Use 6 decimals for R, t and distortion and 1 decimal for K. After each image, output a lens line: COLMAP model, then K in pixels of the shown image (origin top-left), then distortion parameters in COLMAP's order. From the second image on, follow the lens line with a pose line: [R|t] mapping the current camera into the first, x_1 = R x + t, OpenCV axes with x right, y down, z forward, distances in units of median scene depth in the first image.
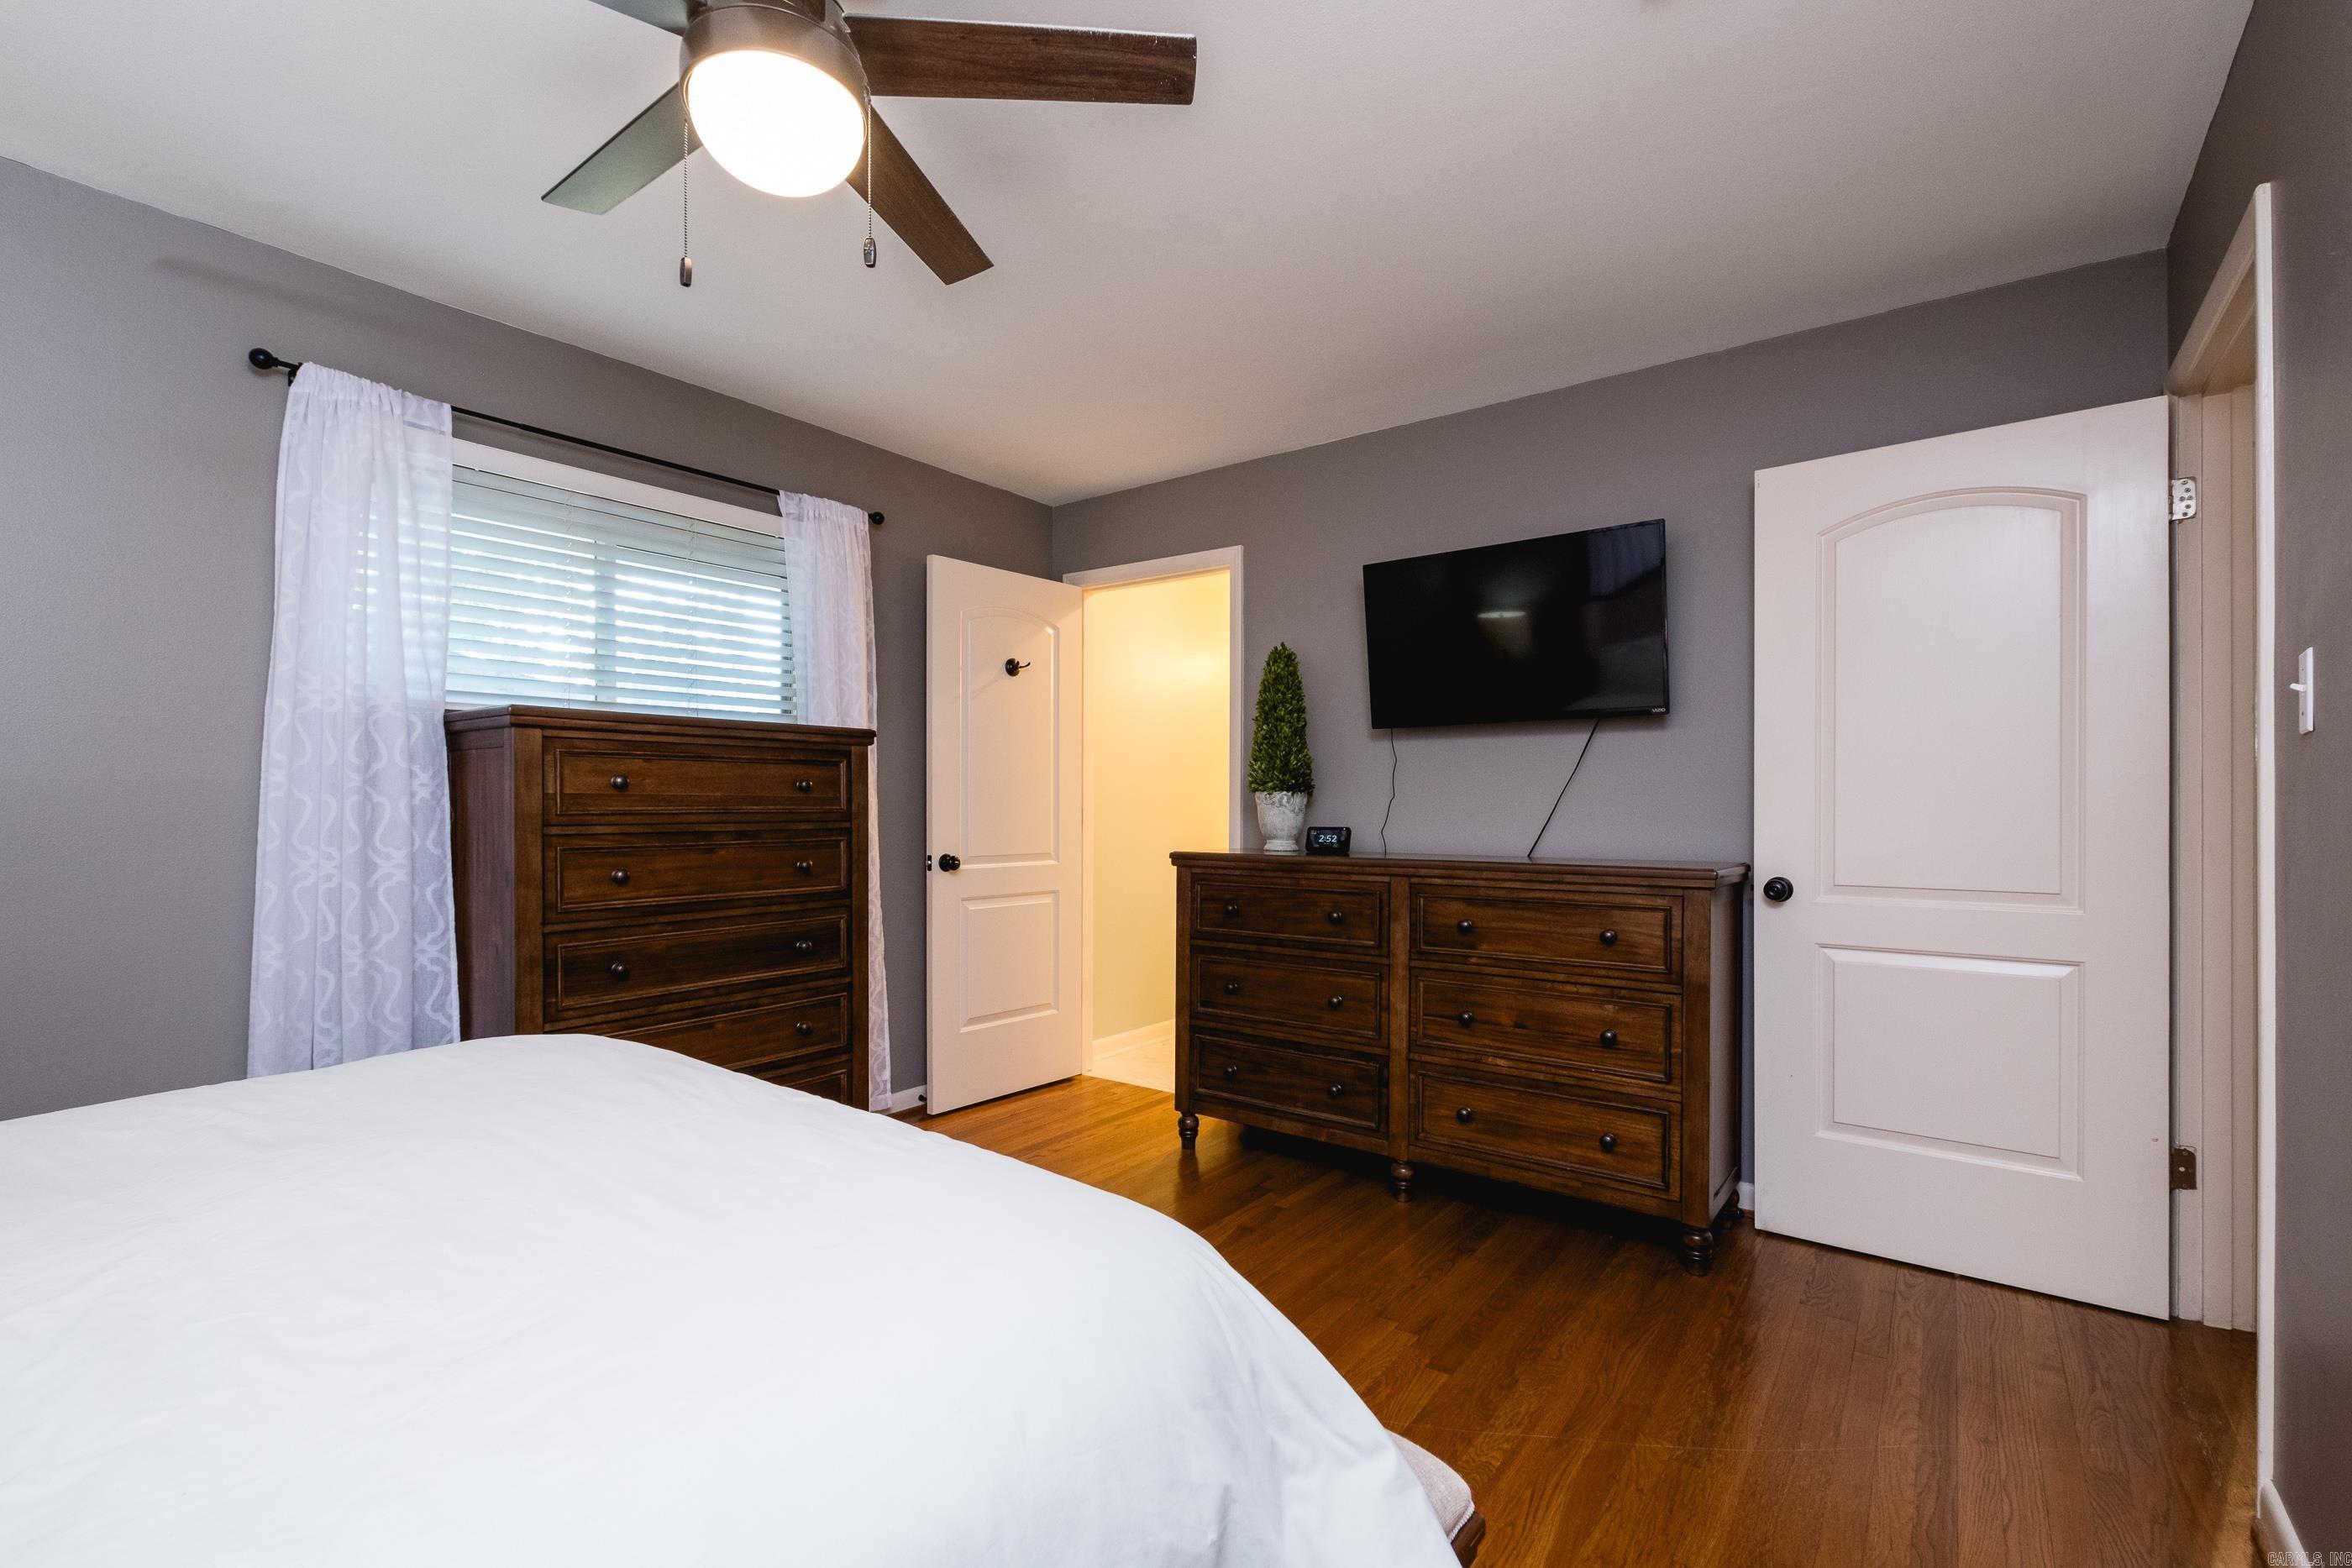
lens RADIAL K [[1017.1, 0, 1179.0], [0, 1017.1, 801.4], [0, 0, 1]] dist [0.007739, -0.004502]
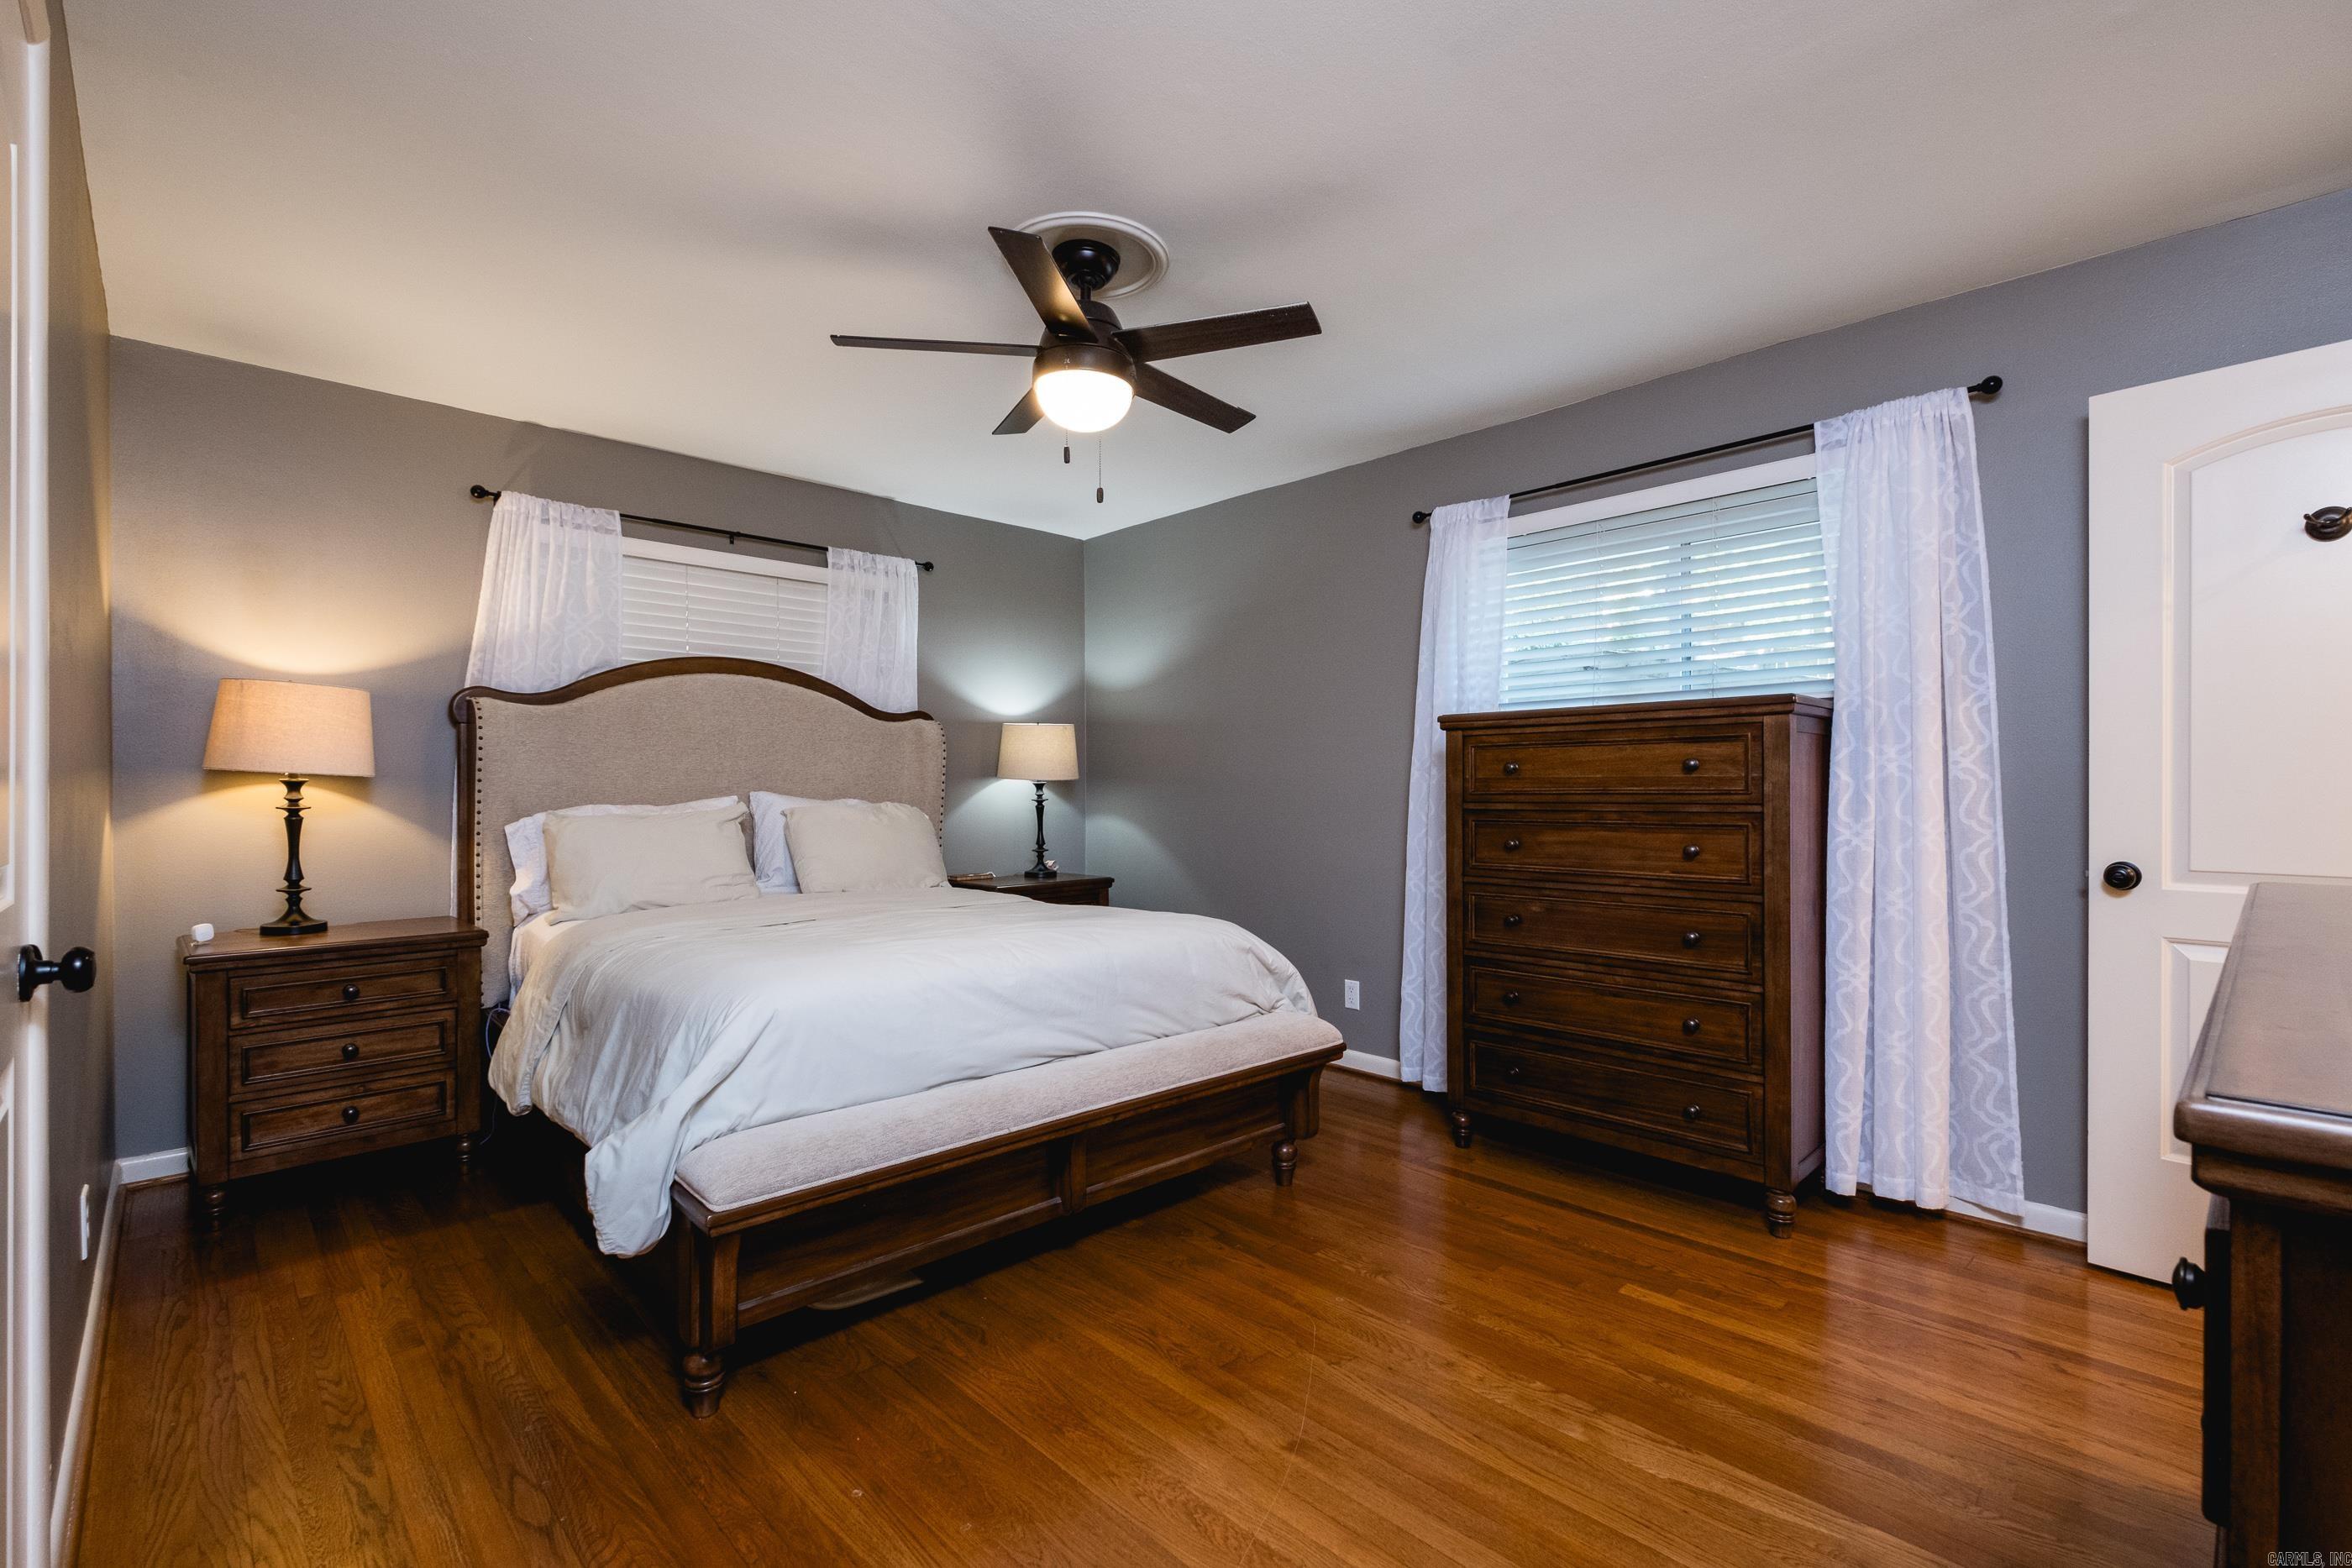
lens RADIAL K [[1017.1, 0, 1176.9], [0, 1017.1, 788.4], [0, 0, 1]] dist [0.007739, -0.004502]
pose [[-0.138590, -0.003780, -0.990343, 0.652524], [0.003818, 0.999983, -0.004351, 0.008830], [0.990342, -0.004384, -0.138574, 0.697296]]
